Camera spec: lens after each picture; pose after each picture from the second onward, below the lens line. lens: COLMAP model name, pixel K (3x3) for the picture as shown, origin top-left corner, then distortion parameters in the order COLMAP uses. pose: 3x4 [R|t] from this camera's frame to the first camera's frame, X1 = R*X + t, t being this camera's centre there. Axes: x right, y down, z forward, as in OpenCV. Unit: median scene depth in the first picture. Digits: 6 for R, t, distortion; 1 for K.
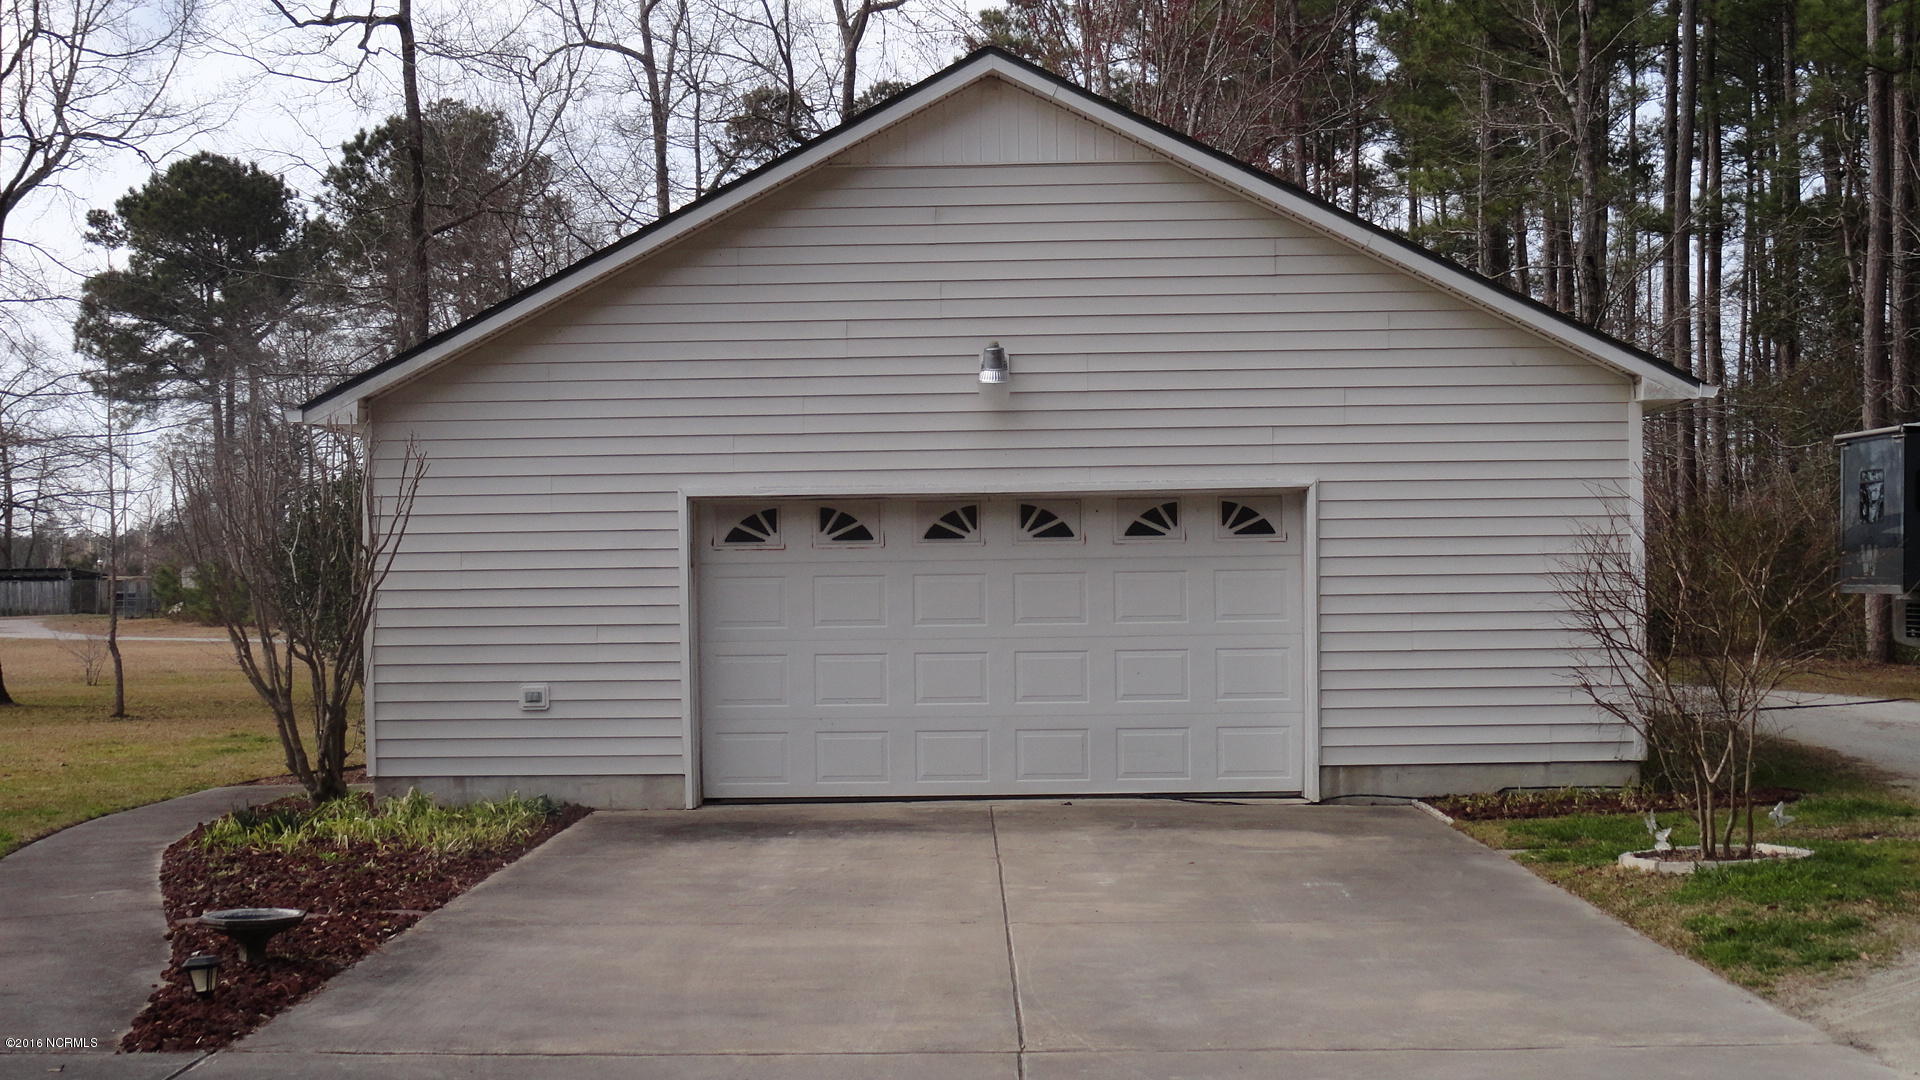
lens RADIAL K [[2598.3, 0, 955.2], [0, 2598.3, 546.1], [0, 0, 1]] dist [-0.004301, 0.000000]
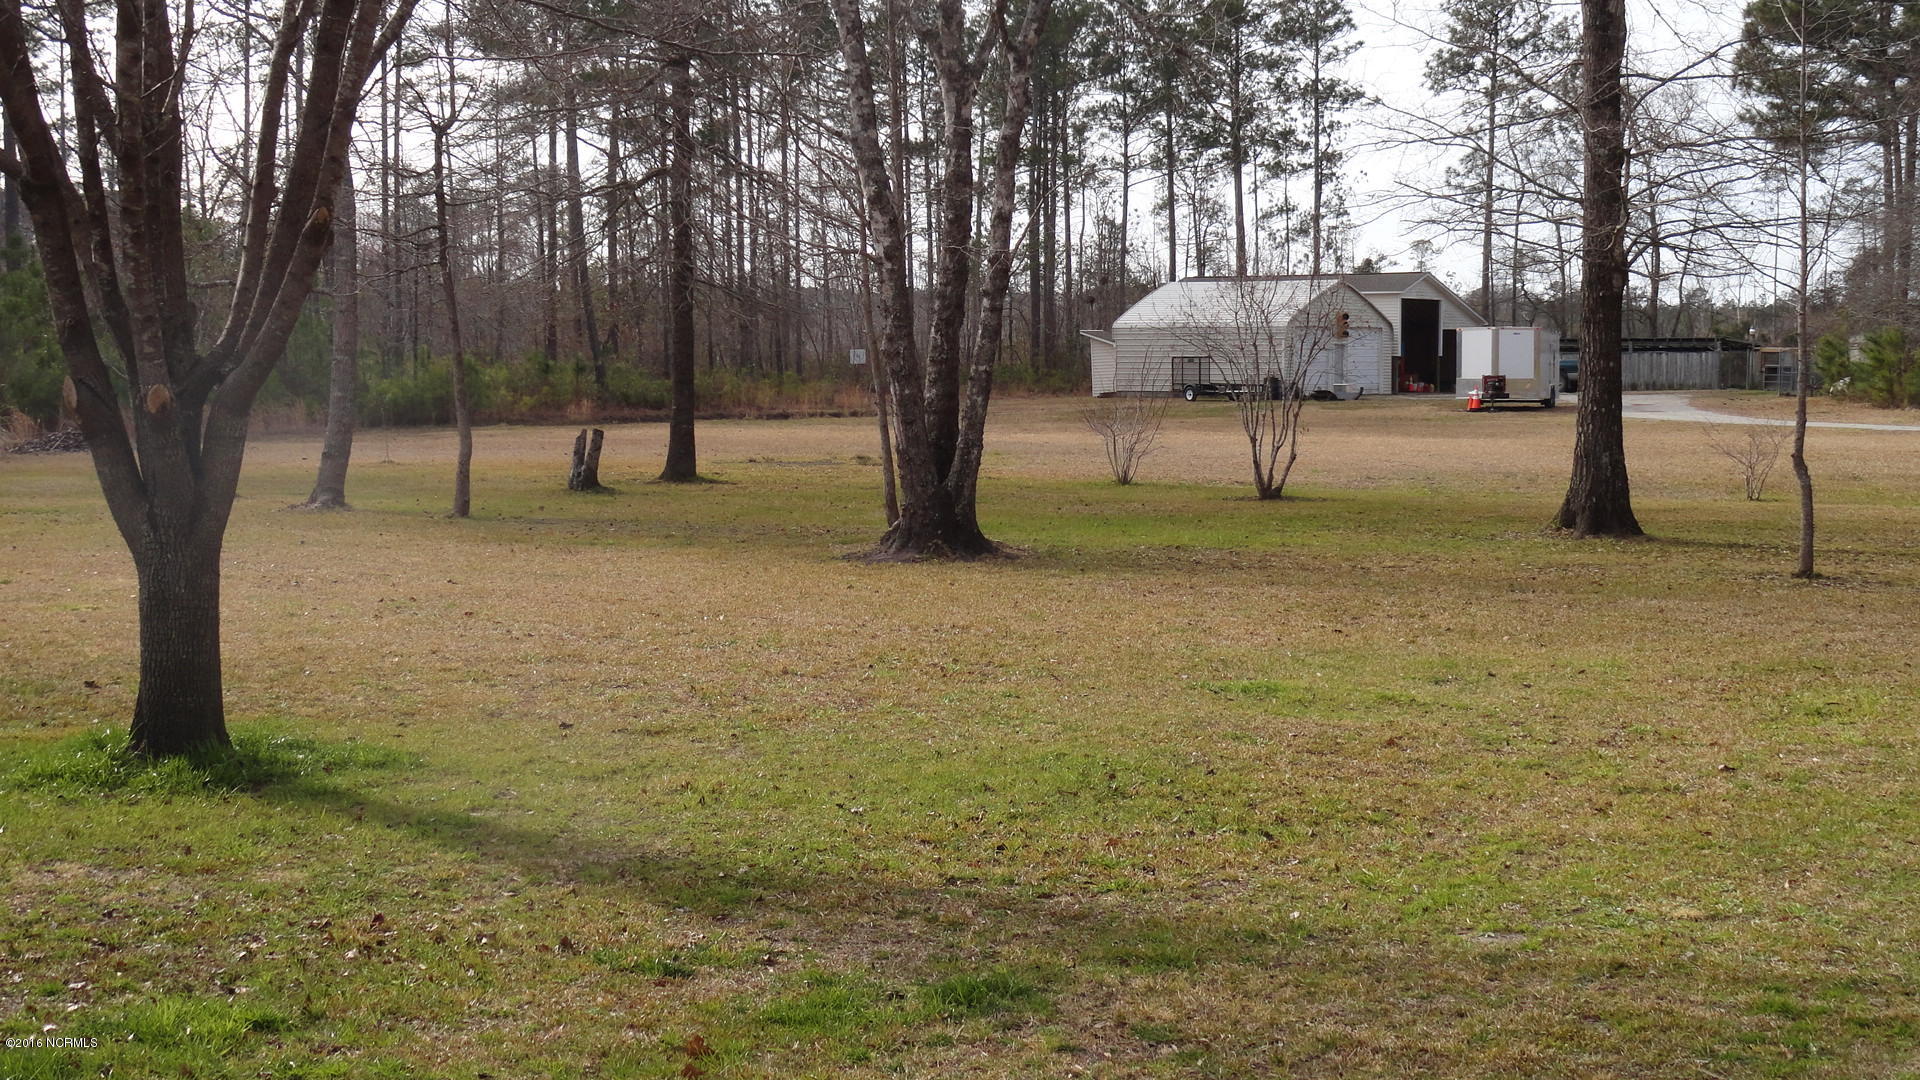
lens RADIAL K [[2598.3, 0, 963.1], [0, 2598.3, 558.7], [0, 0, 1]] dist [-0.004301, 0.000000]
pose [[0.819965, 0.055006, -0.569765, -0.045546], [-0.001850, 0.995622, 0.093456, 0.001247], [0.572411, -0.075577, 0.816476, 0.128602]]
